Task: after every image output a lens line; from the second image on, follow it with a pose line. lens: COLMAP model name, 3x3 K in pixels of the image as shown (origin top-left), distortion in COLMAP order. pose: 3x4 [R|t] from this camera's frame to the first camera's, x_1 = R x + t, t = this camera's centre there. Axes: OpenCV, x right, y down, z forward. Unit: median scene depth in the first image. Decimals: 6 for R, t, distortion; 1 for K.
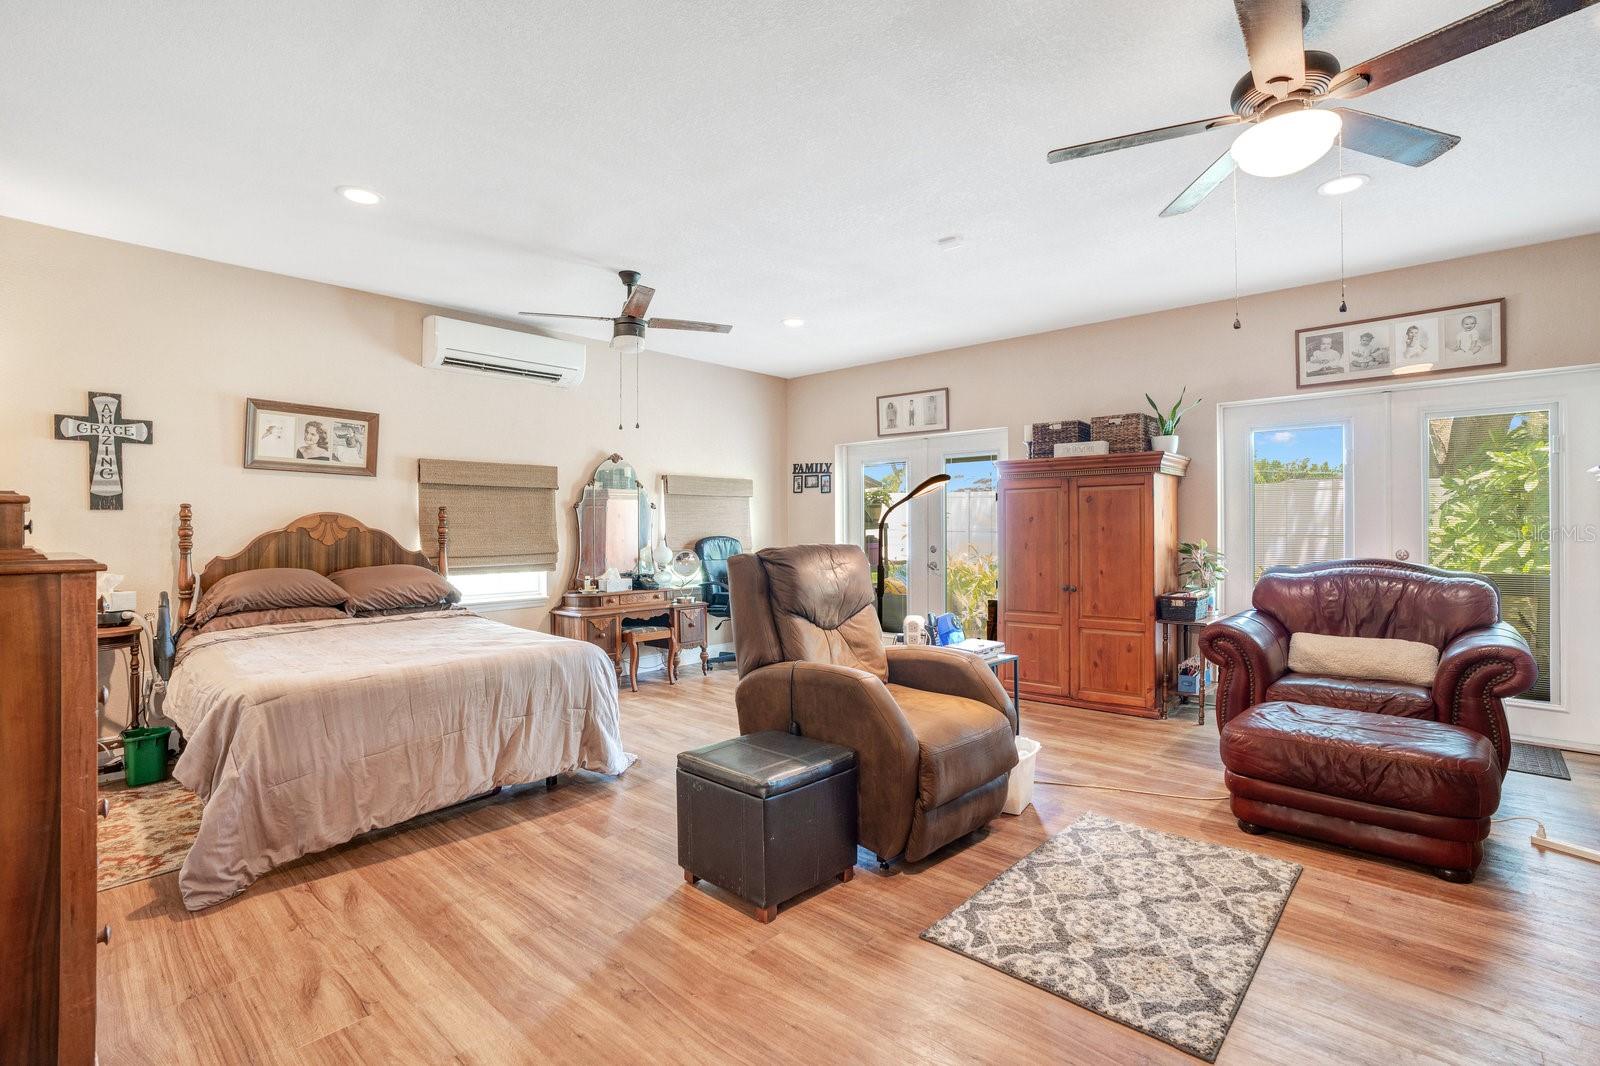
lens RADIAL K [[751.7, 0, 792.3], [0, 751.7, 527.0], [0, 0, 1]] dist [-0.073533, 0.030698]
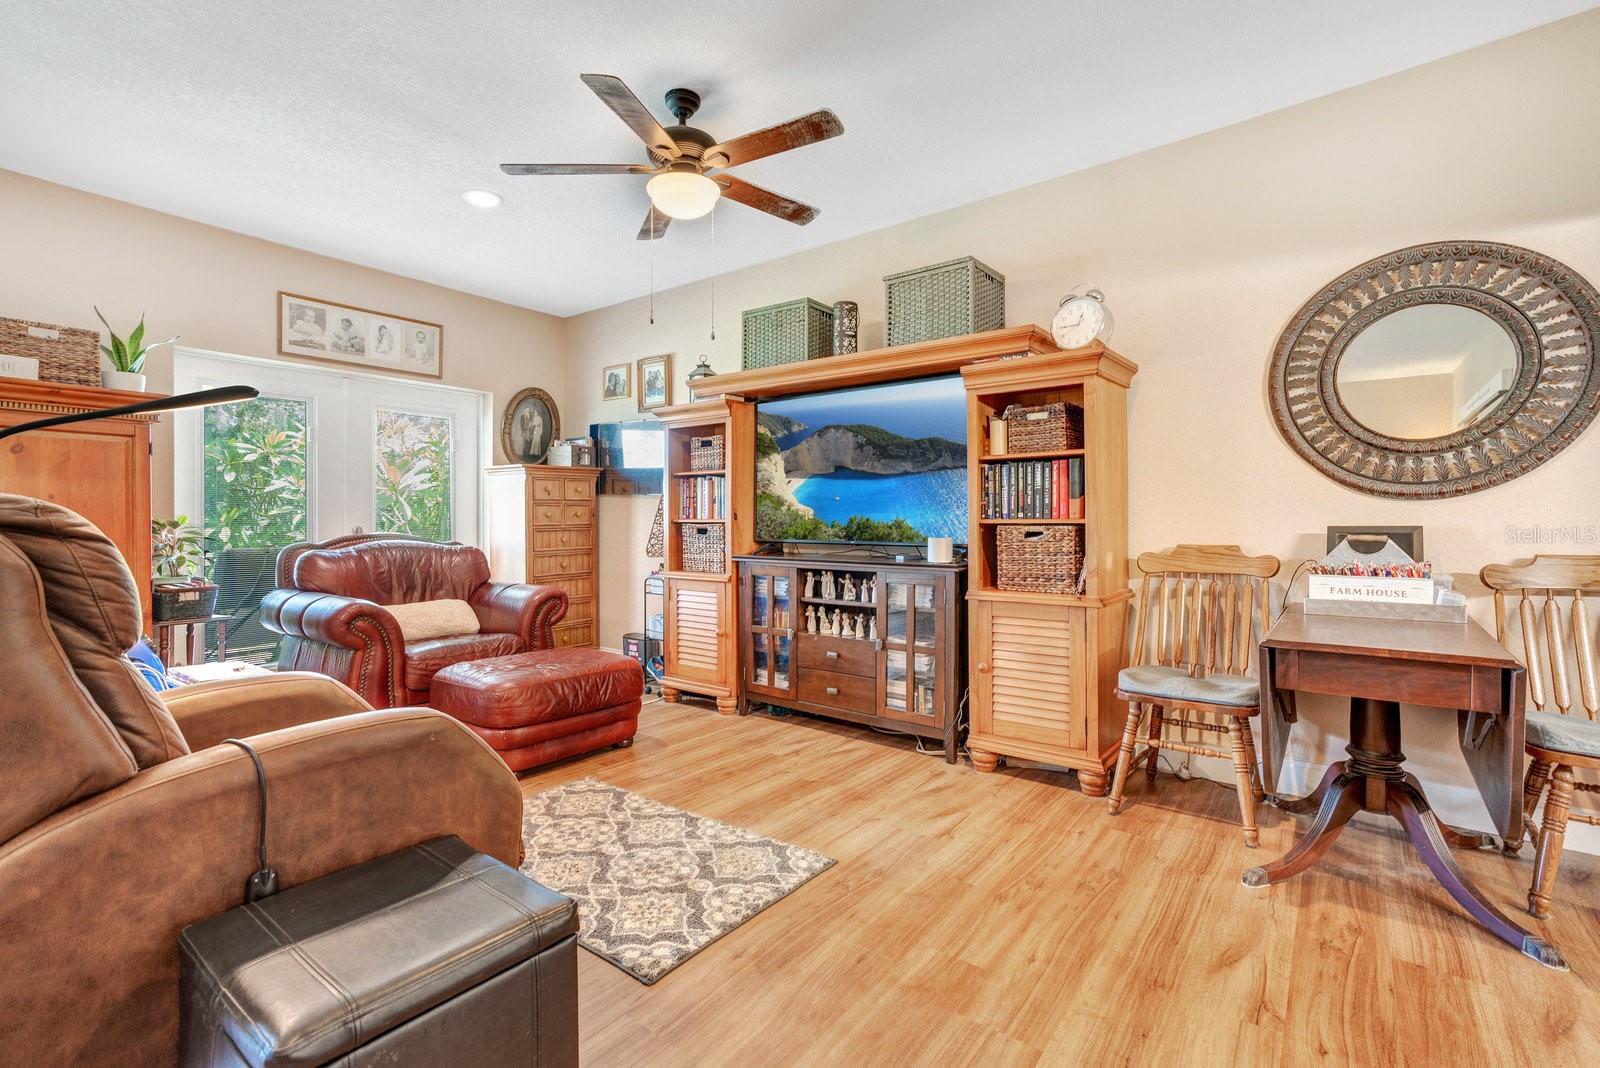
lens RADIAL K [[740.0, 0, 782.5], [0, 740.0, 527.1], [0, 0, 1]] dist [-0.000594, -0.000013]
pose [[-0.106056, -0.001791, 0.994359, -0.574883], [-0.000158, 0.999998, 0.001784, 0.053013], [-0.994360, 0.000032, -0.106056, 0.846510]]
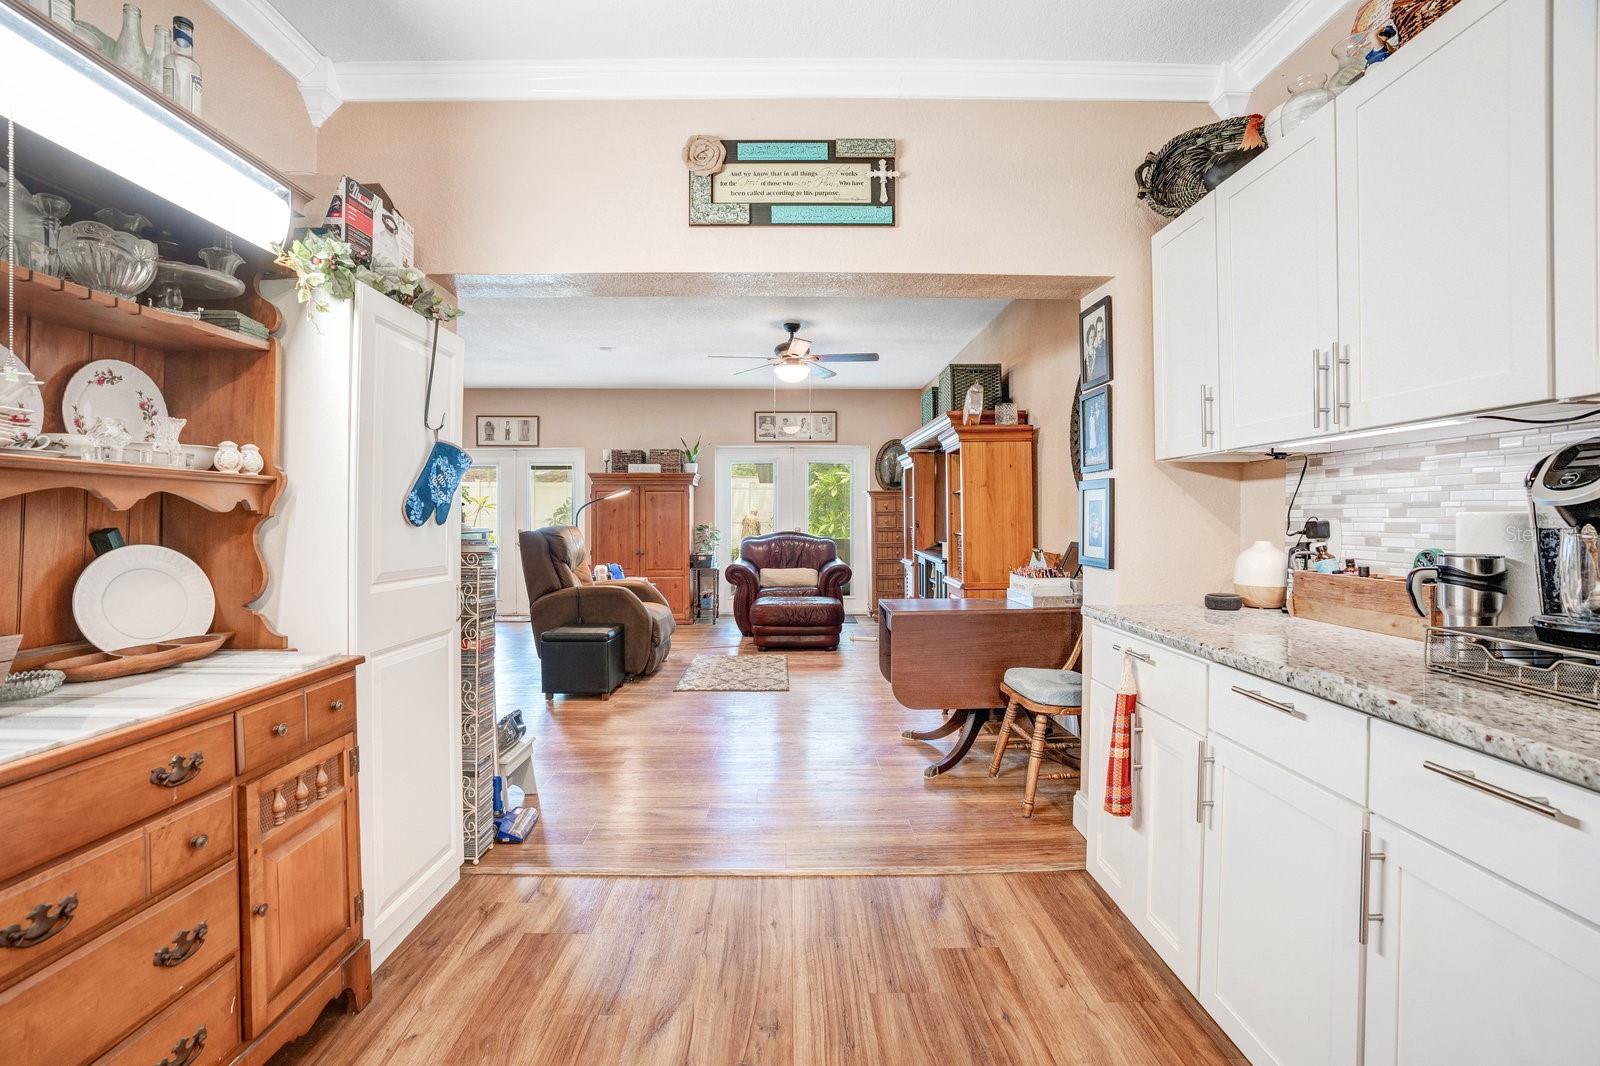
lens RADIAL K [[751.7, 0, 792.3], [0, 751.7, 527.0], [0, 0, 1]] dist [-0.073533, 0.030698]
pose [[0.720520, -0.008477, 0.693383, -1.072980], [-0.001532, 0.999903, 0.013816, 0.003198], [-0.693433, -0.011017, 0.720437, -0.858550]]
